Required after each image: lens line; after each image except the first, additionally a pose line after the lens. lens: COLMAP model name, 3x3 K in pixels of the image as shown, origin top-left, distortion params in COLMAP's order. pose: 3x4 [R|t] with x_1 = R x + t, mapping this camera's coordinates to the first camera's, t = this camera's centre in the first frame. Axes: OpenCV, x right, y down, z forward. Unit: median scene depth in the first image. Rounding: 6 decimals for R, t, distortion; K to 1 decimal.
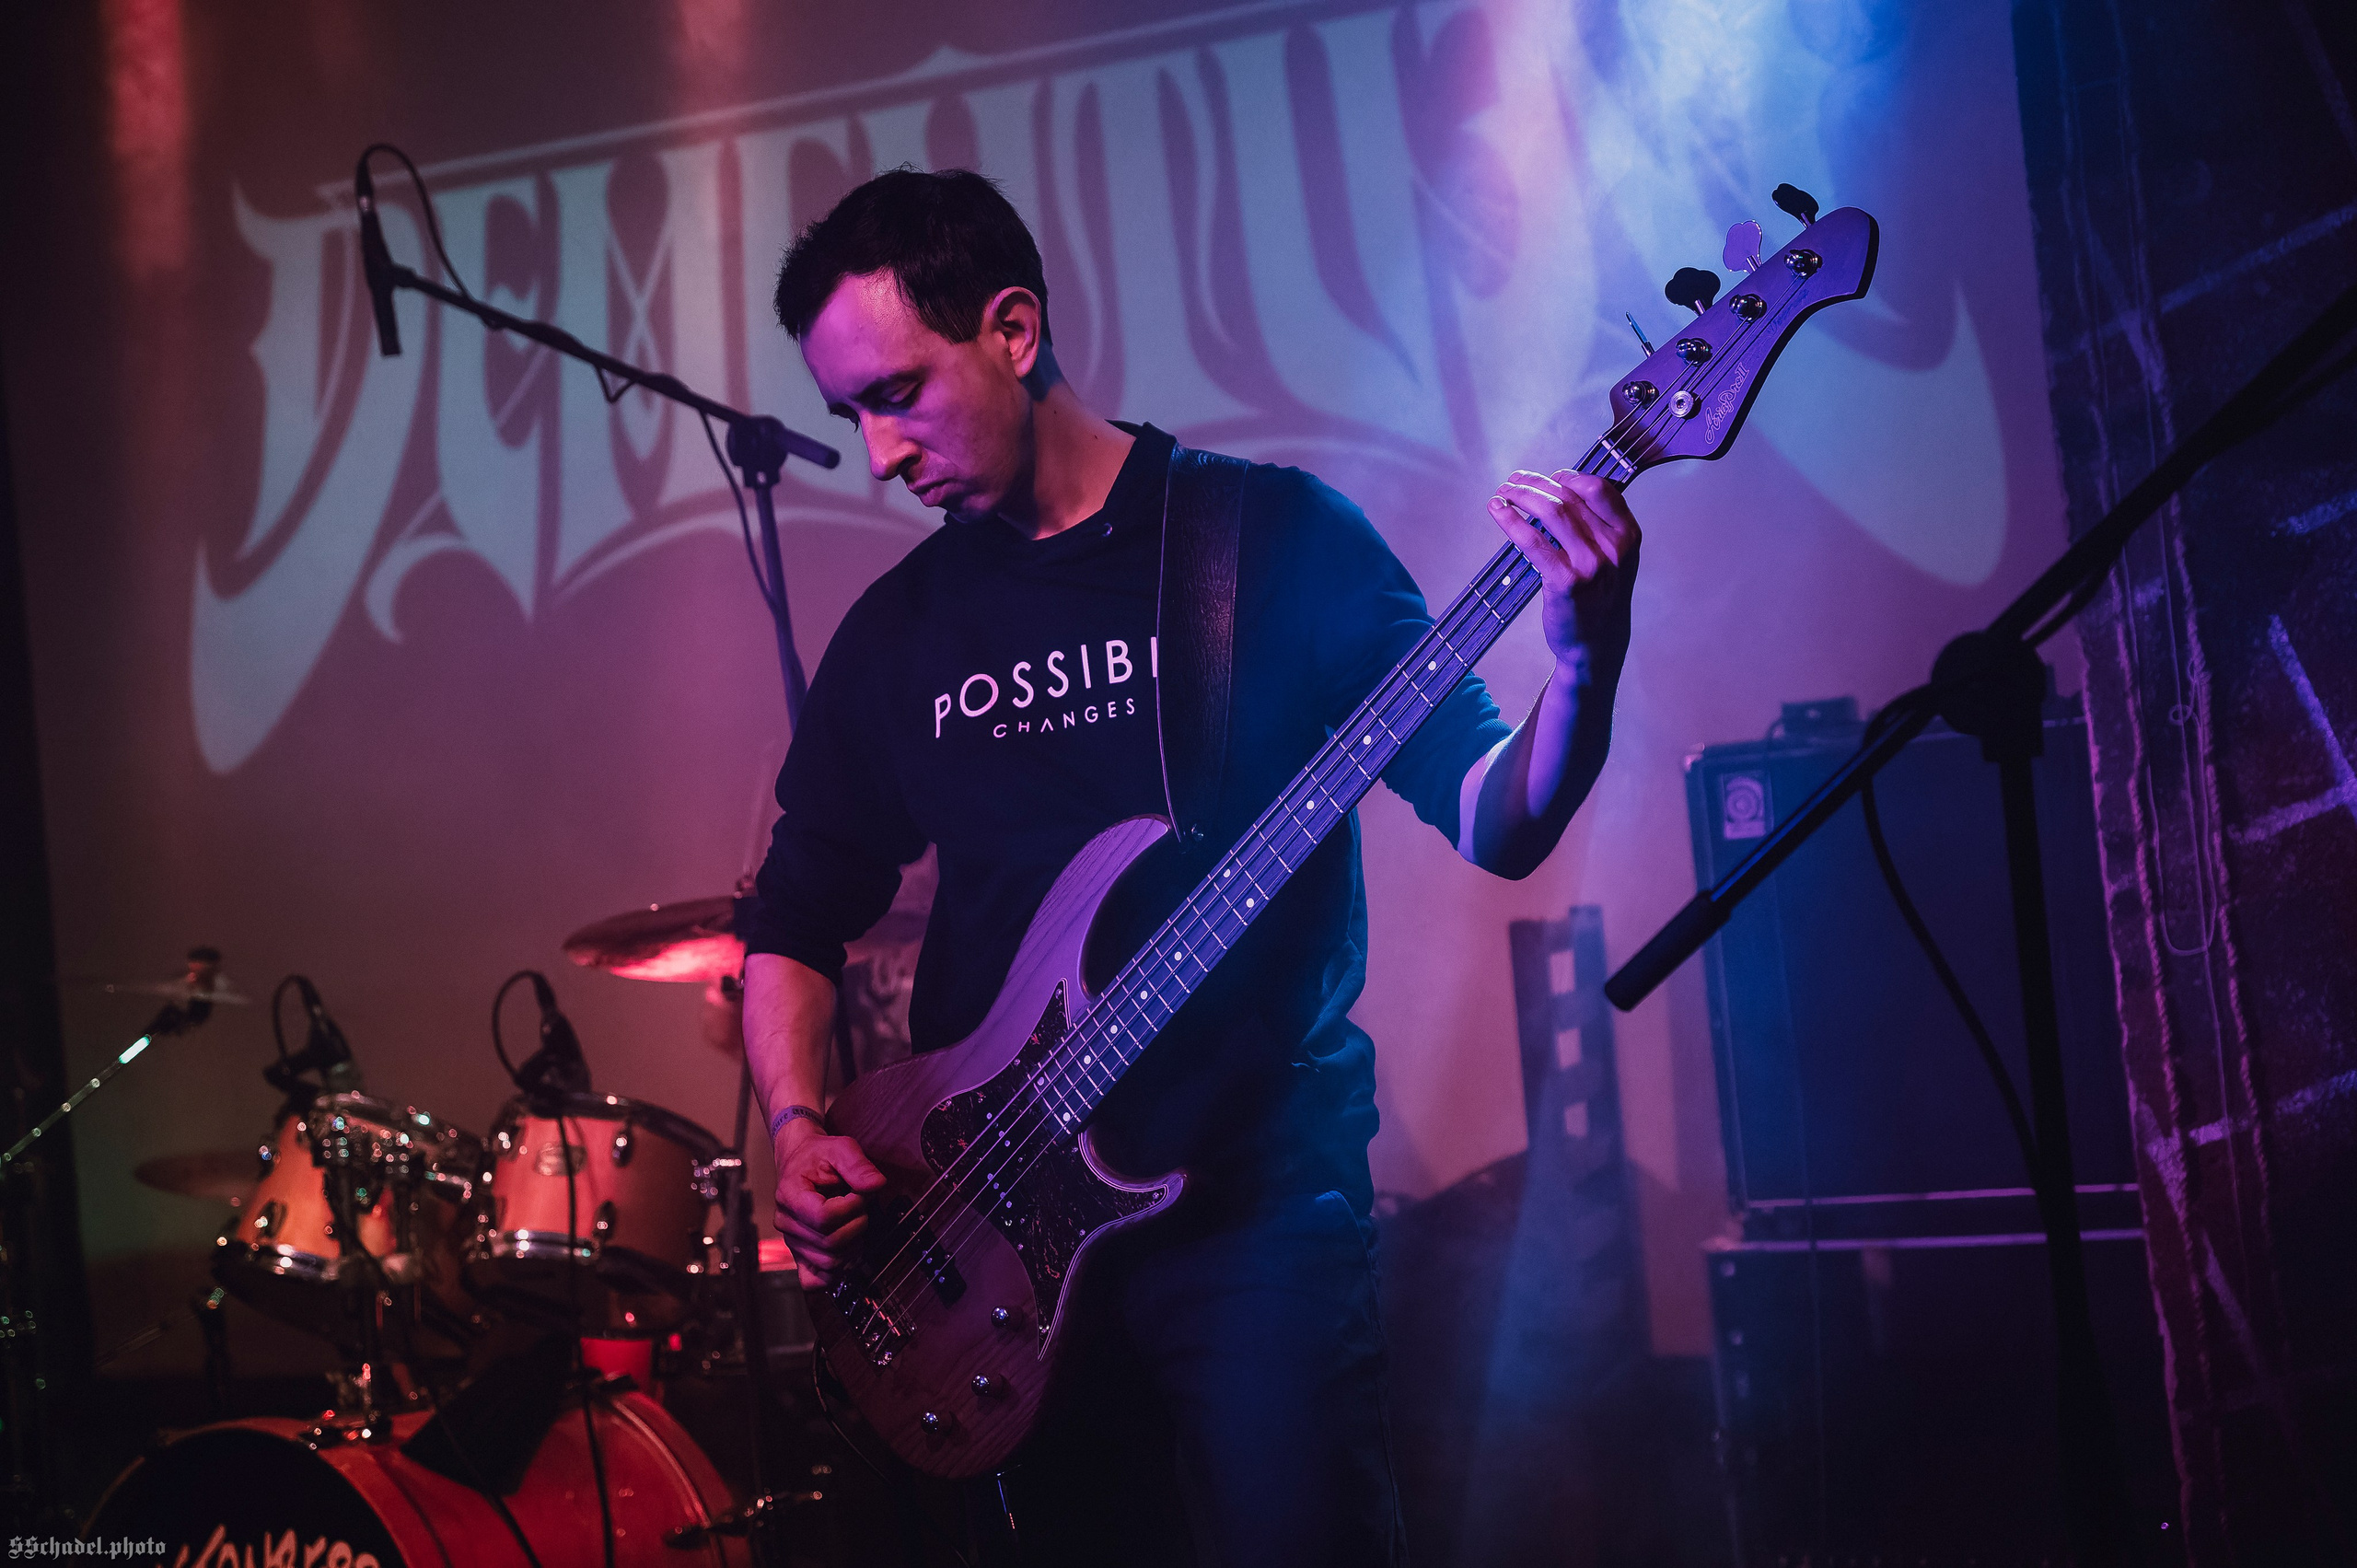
lens RADIAL K [[3806.0, 0, 1178.1], [0, 3806.0, 835.1], [0, 0, 1]] dist [0.019886, 0.072063]
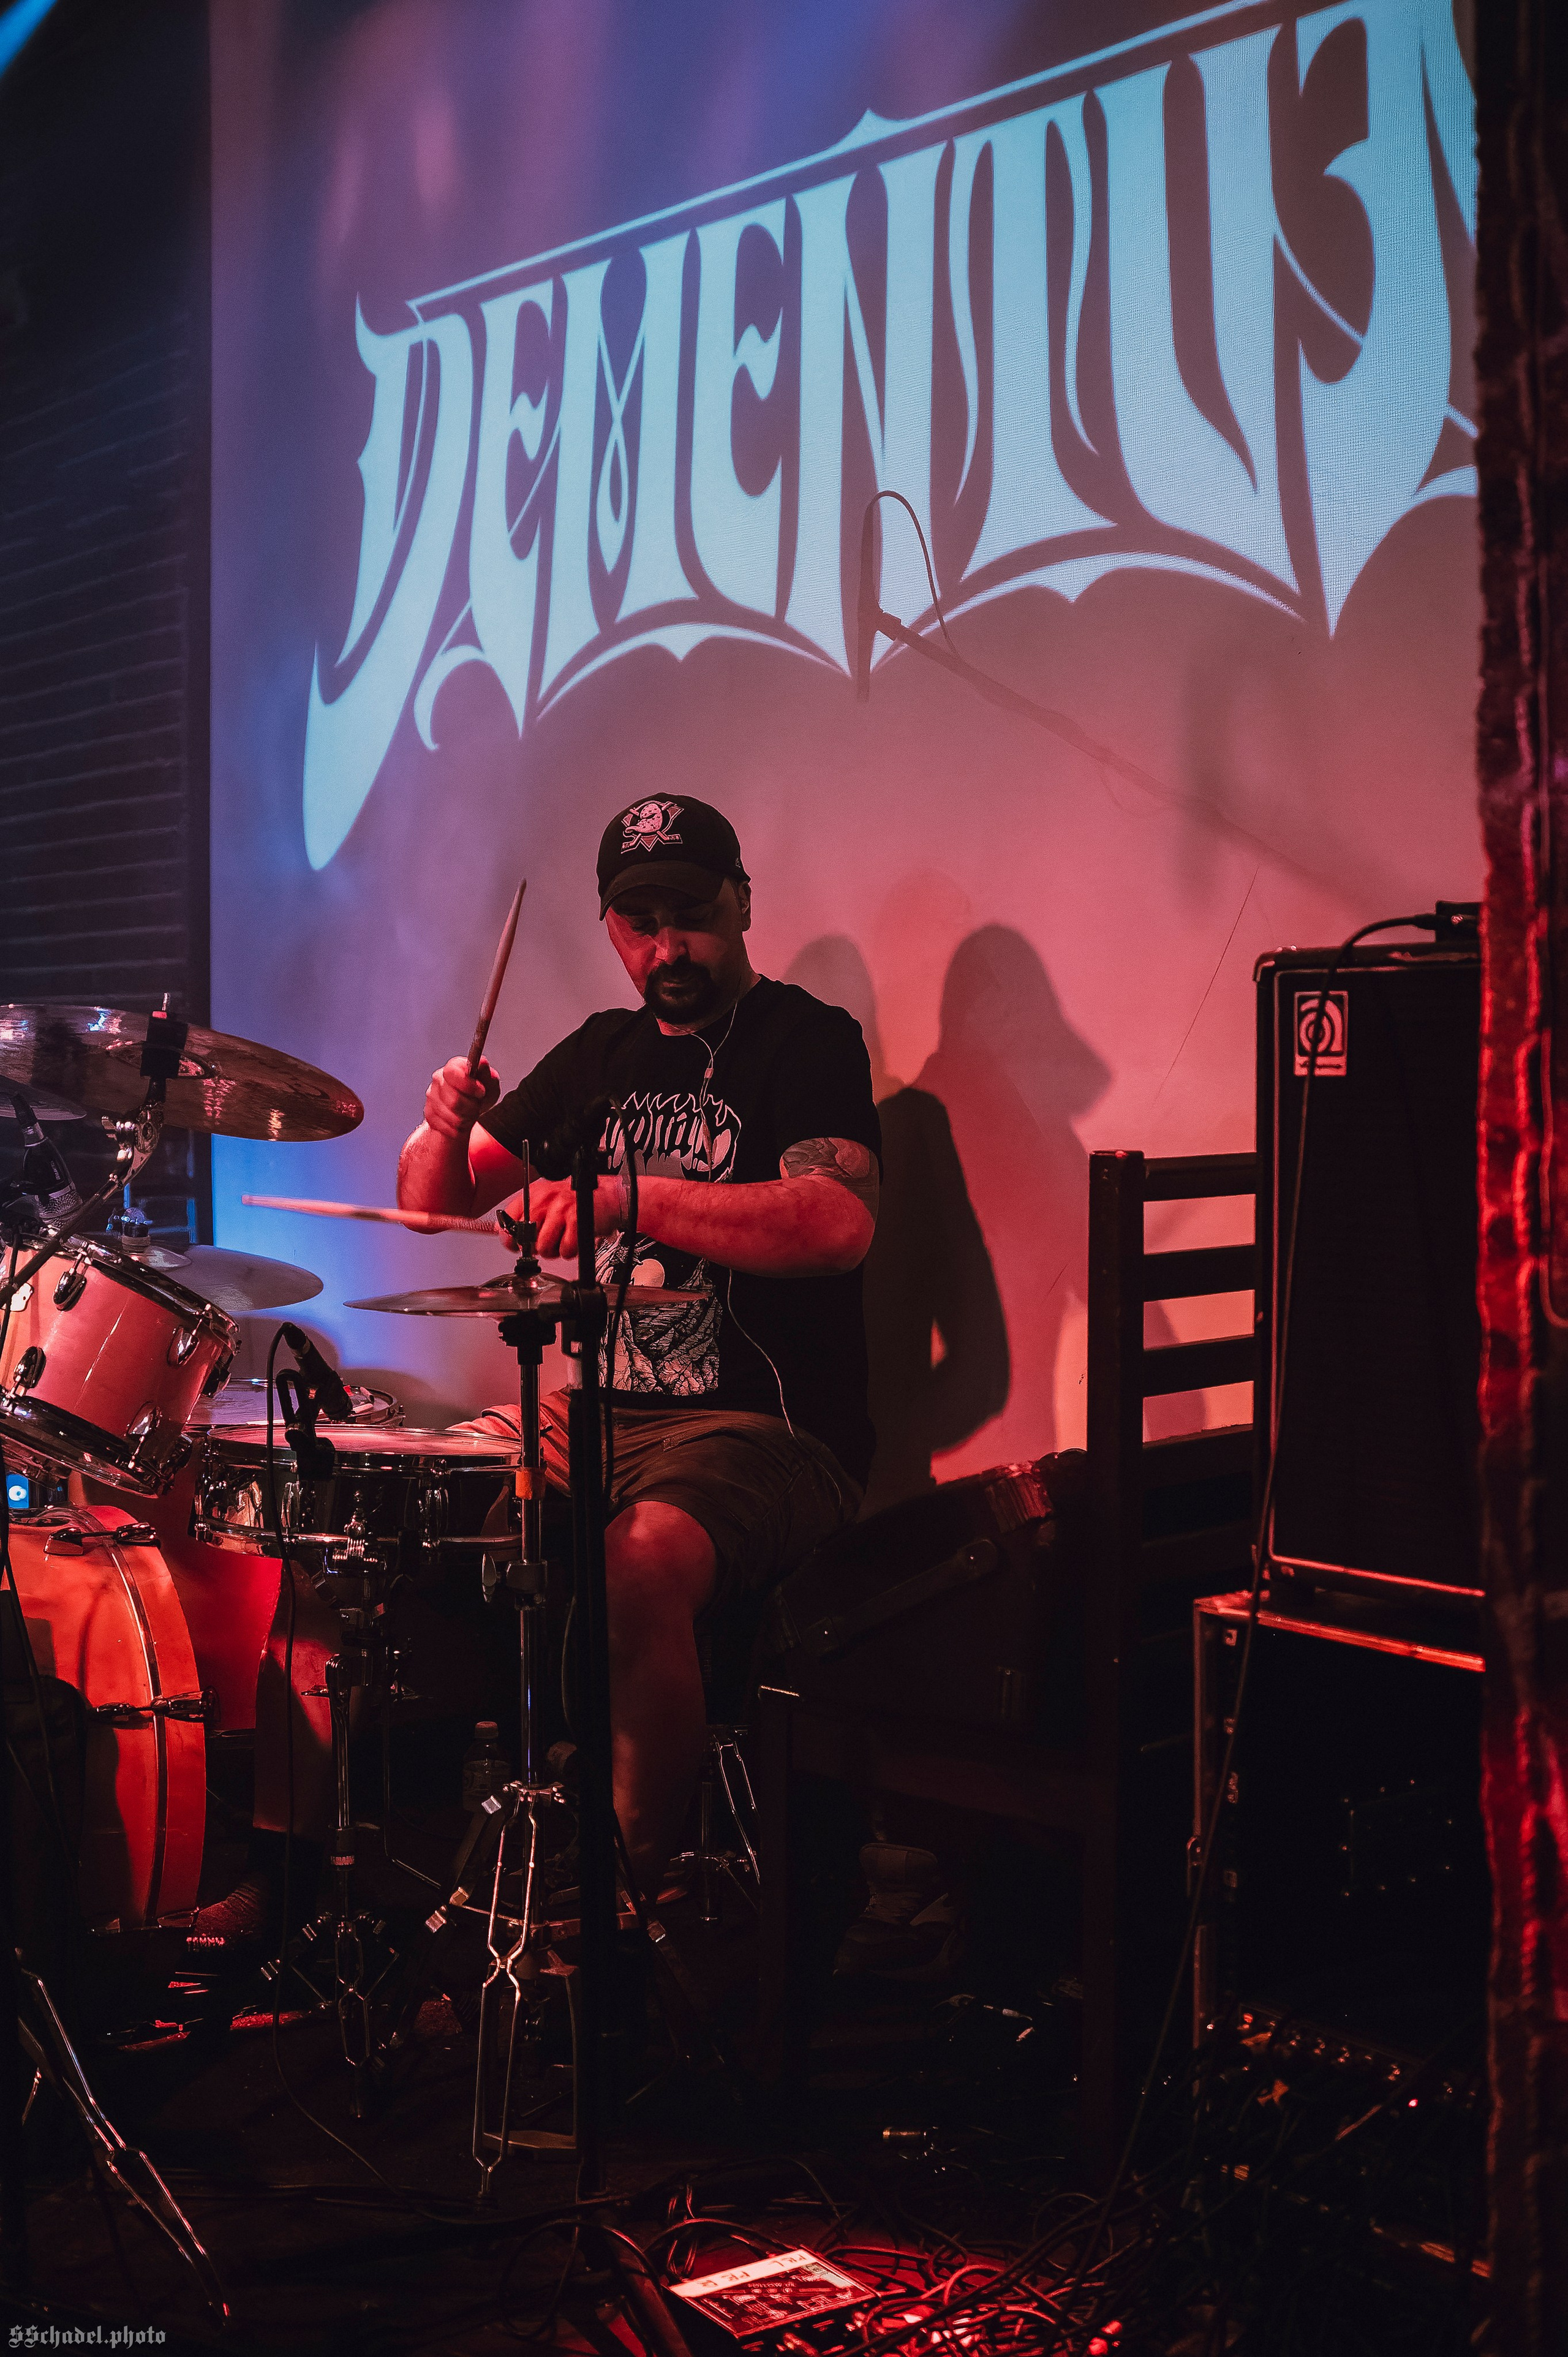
lens RADIAL K [[3022.1, 0, 702.3], [0, 3022.1, 1175.6], [0, 0, 1]] dist [0.011634, 0.018366]
pose [[0.892106, 0.113169, -0.437425, 0.353564], [-0.080613, 0.992457, 0.092360, -0.029257], [0.444578, -0.047133, 0.894499, 0.476111]]
